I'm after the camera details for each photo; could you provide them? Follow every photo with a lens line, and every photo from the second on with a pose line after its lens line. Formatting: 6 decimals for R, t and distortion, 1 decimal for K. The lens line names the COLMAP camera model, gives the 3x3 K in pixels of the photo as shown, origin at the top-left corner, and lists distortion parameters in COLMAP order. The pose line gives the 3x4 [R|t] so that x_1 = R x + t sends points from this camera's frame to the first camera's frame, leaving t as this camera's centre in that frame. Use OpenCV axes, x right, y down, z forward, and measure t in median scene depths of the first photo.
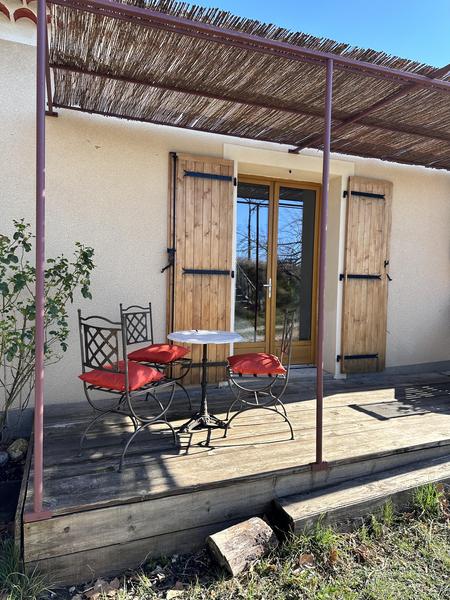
lens RADIAL K [[414.6, 0, 225.2], [0, 414.6, 297.8], [0, 0, 1]] dist [0.066753, -0.001437]
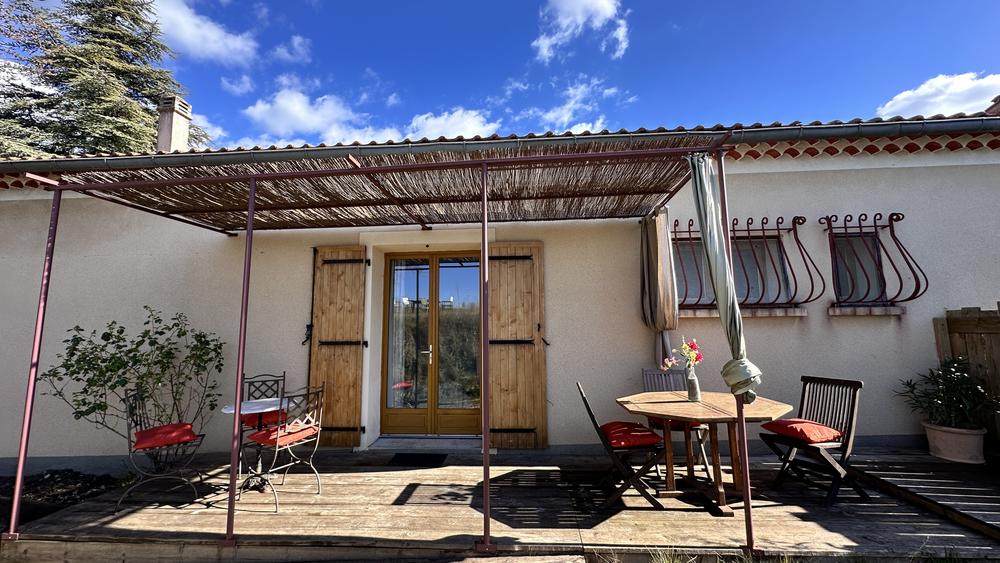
lens RADIAL K [[399.2, 0, 499.7], [0, 399.2, 286.3], [0, 0, 1]] dist [0.013430, 0.000979]
pose [[0.895611, -0.082807, -0.437063, 0.840170], [0.010223, 0.986093, -0.165881, -0.029942], [0.444721, 0.144097, 0.884002, 0.205438]]
